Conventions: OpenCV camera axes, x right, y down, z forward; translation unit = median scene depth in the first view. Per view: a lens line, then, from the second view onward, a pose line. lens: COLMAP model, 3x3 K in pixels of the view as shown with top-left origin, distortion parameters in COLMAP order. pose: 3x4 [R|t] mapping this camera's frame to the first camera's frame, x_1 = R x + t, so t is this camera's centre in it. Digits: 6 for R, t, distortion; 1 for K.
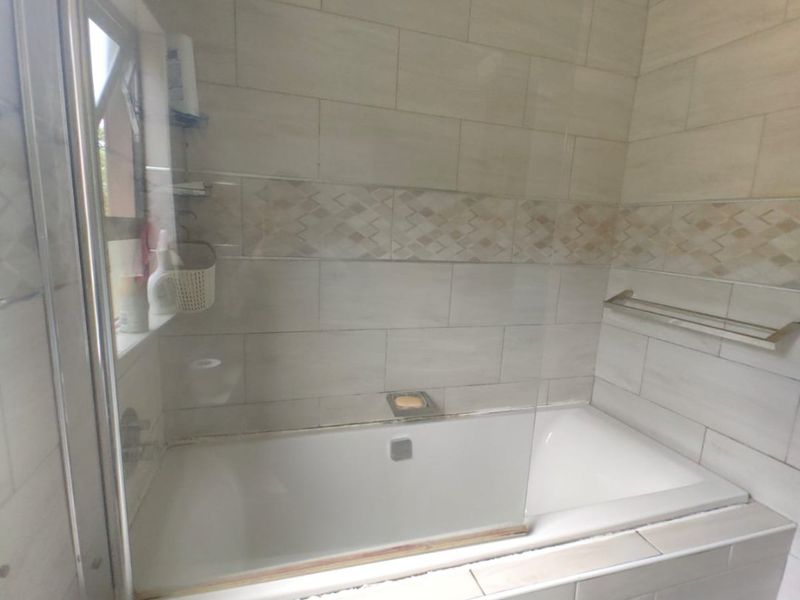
lens RADIAL K [[443.7, 0, 400.5], [0, 443.7, 291.6], [0, 0, 1]] dist [-0.003241, -0.001072]
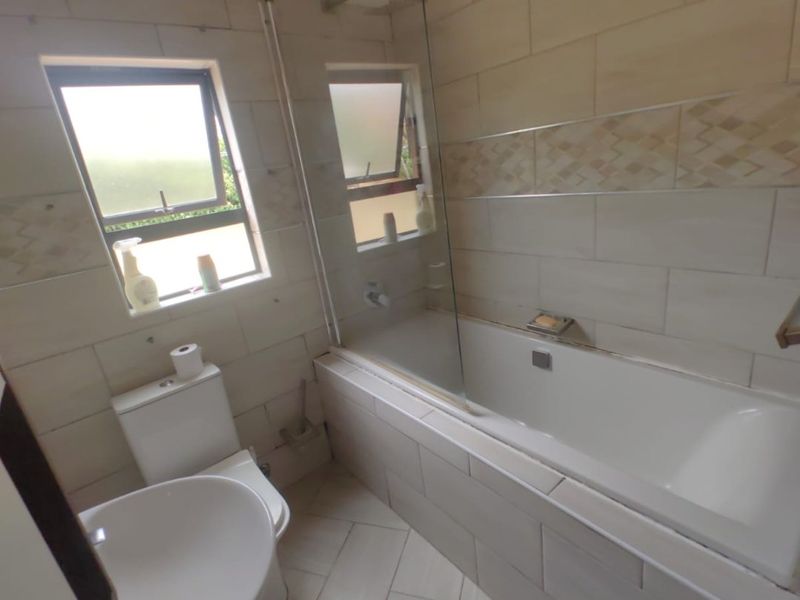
lens RADIAL K [[417.2, 0, 403.0], [0, 417.2, 304.7], [0, 0, 1]] dist [0.007787, -0.000738]
pose [[0.341103, 0.192286, -0.920150, 0.895124], [-0.023360, 0.980287, 0.196194, 0.003178], [0.939736, -0.045428, 0.338870, 0.290673]]
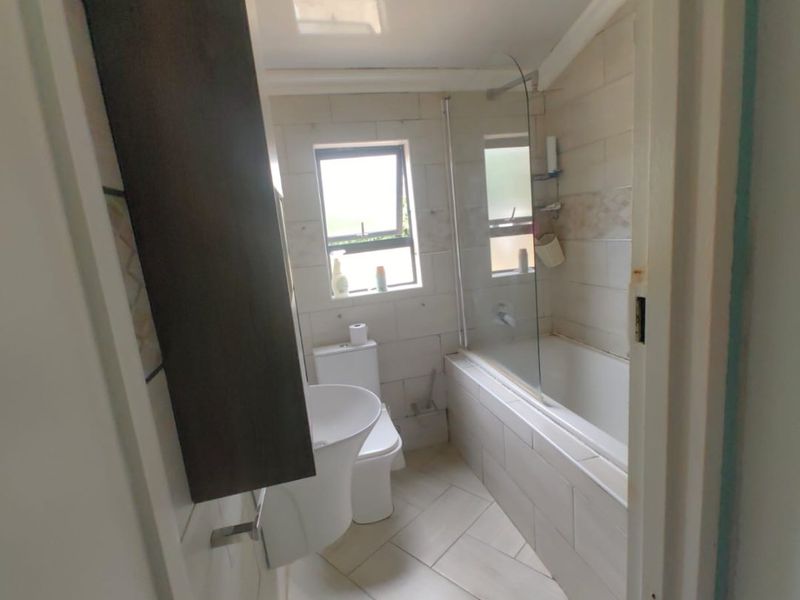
lens RADIAL K [[417.2, 0, 401.7], [0, 417.2, 304.6], [0, 0, 1]] dist [0.007787, -0.000738]
pose [[-0.082755, 0.123479, -0.988891, 1.265503], [-0.099851, 0.986273, 0.131509, 0.028170], [0.991555, 0.109625, -0.069289, 0.382543]]
